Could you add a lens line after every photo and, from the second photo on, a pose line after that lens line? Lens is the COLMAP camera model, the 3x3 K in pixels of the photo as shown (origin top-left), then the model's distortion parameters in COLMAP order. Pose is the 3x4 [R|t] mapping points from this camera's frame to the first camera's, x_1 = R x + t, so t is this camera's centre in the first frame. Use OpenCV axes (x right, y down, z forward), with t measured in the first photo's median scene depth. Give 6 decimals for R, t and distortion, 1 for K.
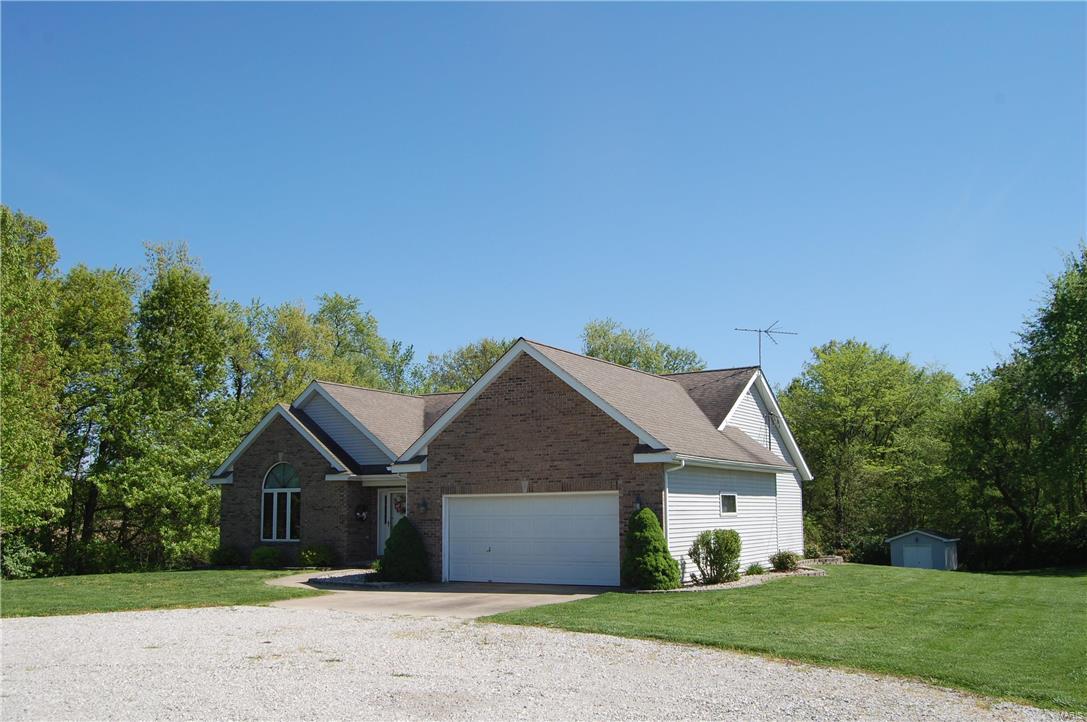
lens RADIAL K [[1005.0, 0, 546.0], [0, 1005.0, 387.3], [0, 0, 1]] dist [-0.071124, 0.000622]
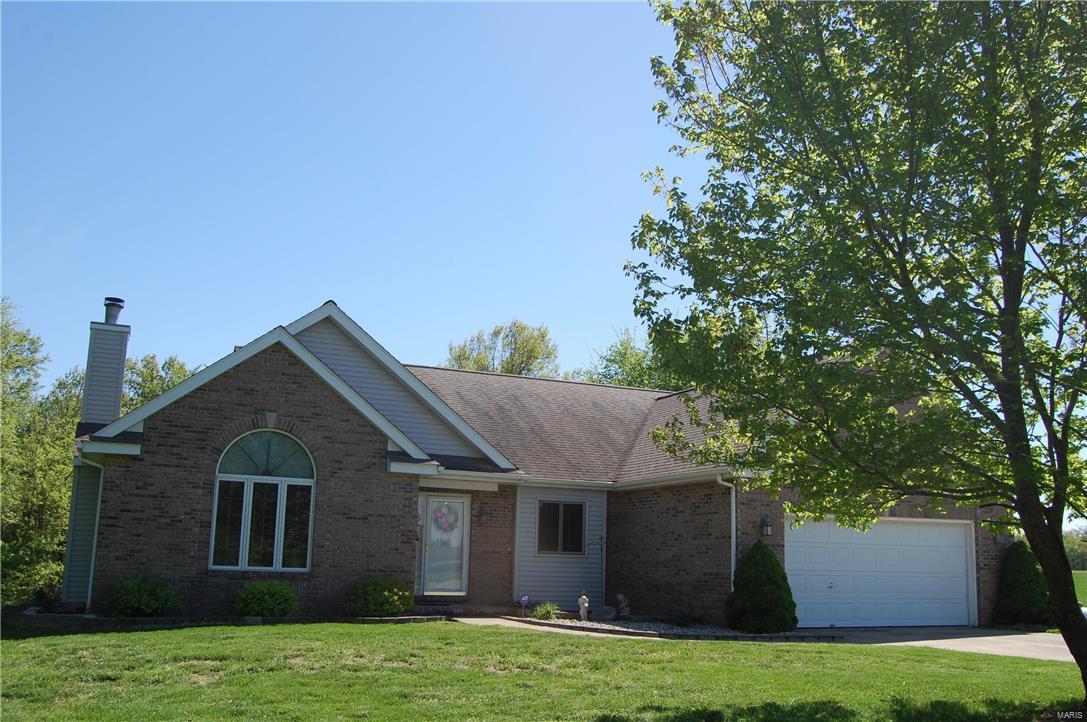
lens RADIAL K [[1005.0, 0, 546.0], [0, 1005.0, 387.3], [0, 0, 1]] dist [-0.071124, 0.000622]
pose [[0.581332, 0.163986, 0.796970, -0.816336], [-0.131813, 0.985522, -0.106635, 0.118348], [-0.802919, -0.043061, 0.594531, 0.704069]]
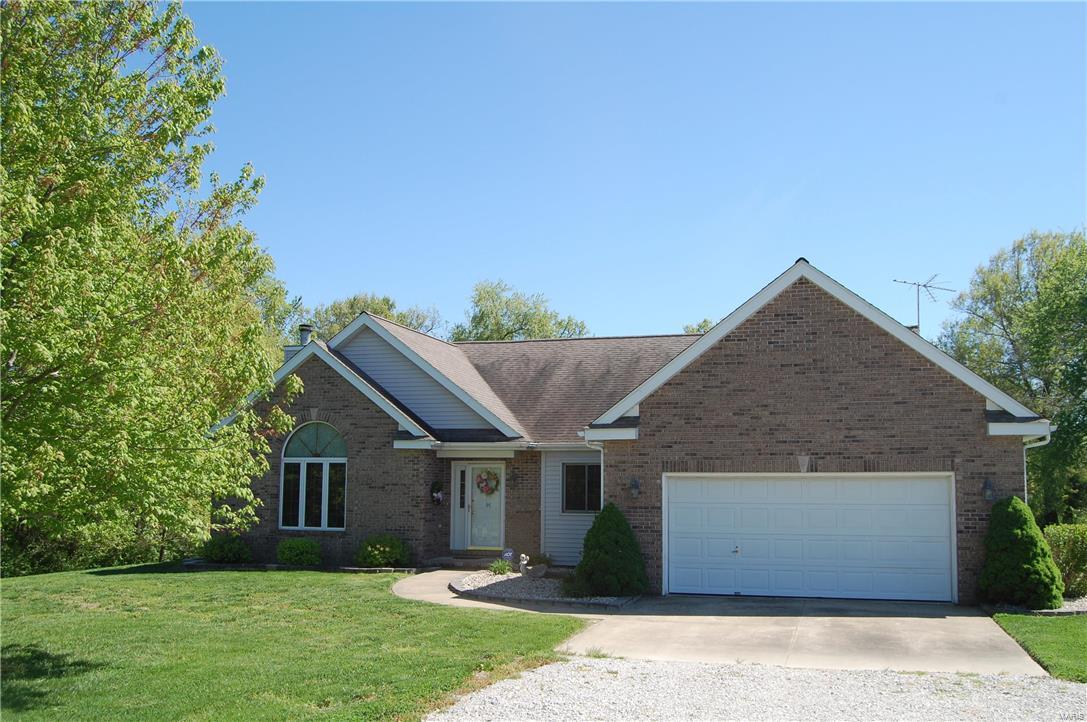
lens RADIAL K [[1005.0, 0, 546.0], [0, 1005.0, 387.3], [0, 0, 1]] dist [-0.071124, 0.000622]
pose [[0.971721, 0.041056, 0.232536, -0.353327], [-0.046588, 0.998746, 0.018348, 0.037254], [-0.231491, -0.028663, 0.972415, 0.326551]]
